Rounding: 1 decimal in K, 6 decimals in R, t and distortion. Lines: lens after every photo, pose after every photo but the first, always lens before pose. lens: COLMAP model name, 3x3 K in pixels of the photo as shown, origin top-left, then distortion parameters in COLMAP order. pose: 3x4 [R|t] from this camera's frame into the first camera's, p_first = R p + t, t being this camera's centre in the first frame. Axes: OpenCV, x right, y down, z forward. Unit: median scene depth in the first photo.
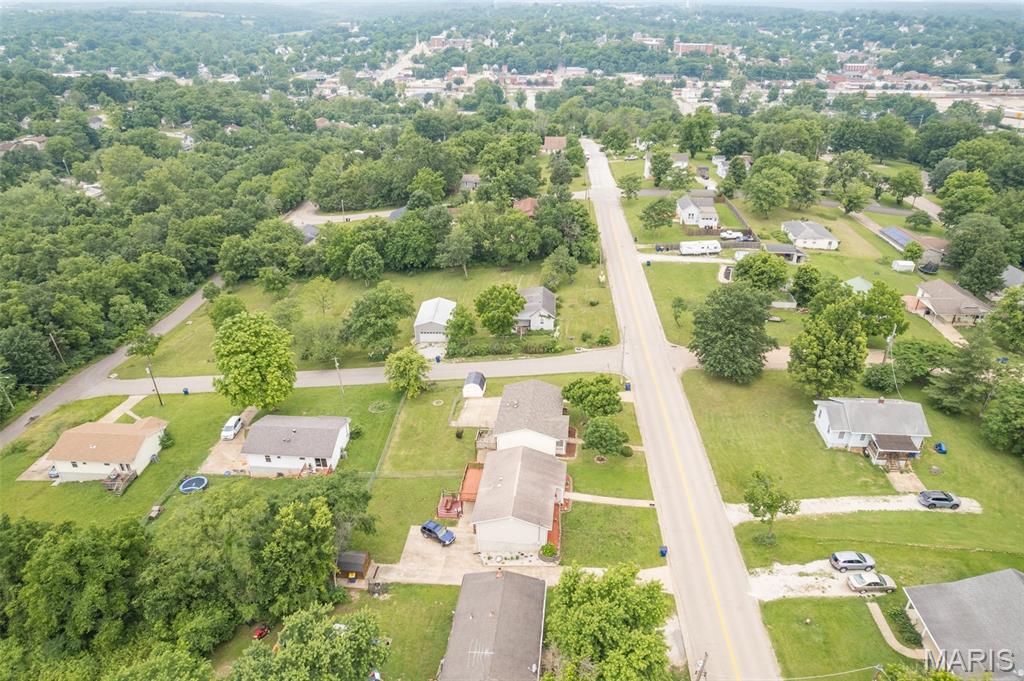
lens RADIAL K [[651.8, 0, 515.5], [0, 651.8, 349.9], [0, 0, 1]] dist [-0.078421, 0.069726]
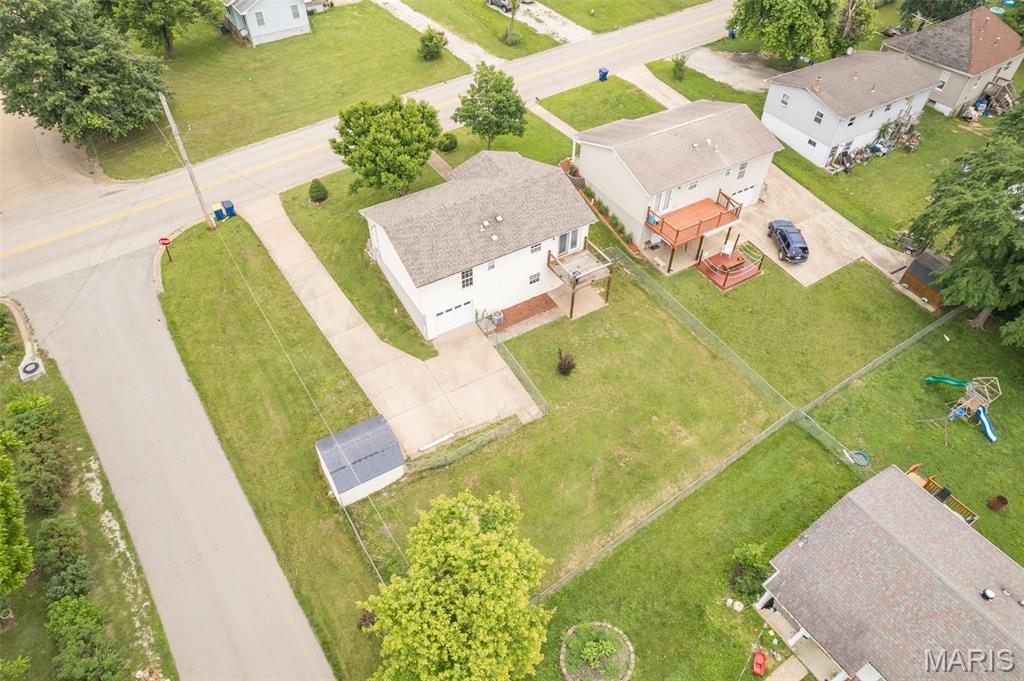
lens RADIAL K [[651.8, 0, 515.5], [0, 651.8, 349.9], [0, 0, 1]] dist [-0.078421, 0.069726]
pose [[-0.607027, -0.581791, 0.541329, -0.245210], [0.374774, 0.391097, 0.840588, -0.201325], [-0.700758, 0.713136, -0.019367, 0.872339]]
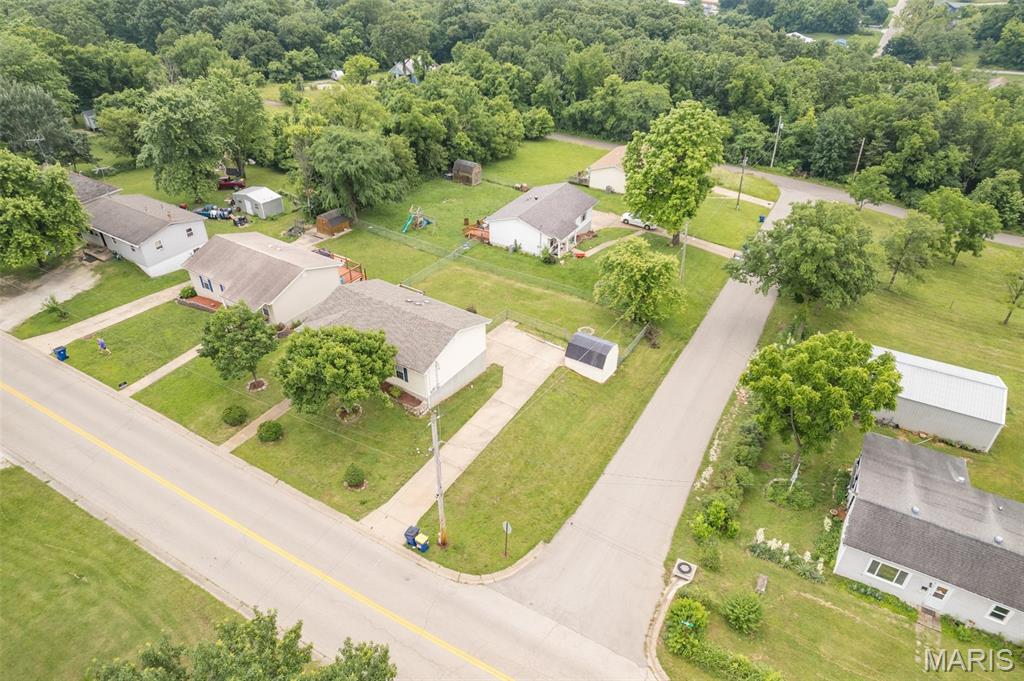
lens RADIAL K [[651.8, 0, 515.5], [0, 651.8, 349.9], [0, 0, 1]] dist [-0.078421, 0.069726]
pose [[-0.448992, 0.511142, -0.732898, 0.343629], [-0.429972, 0.595421, 0.678674, -0.274711], [0.783281, 0.619845, -0.047562, 0.929514]]
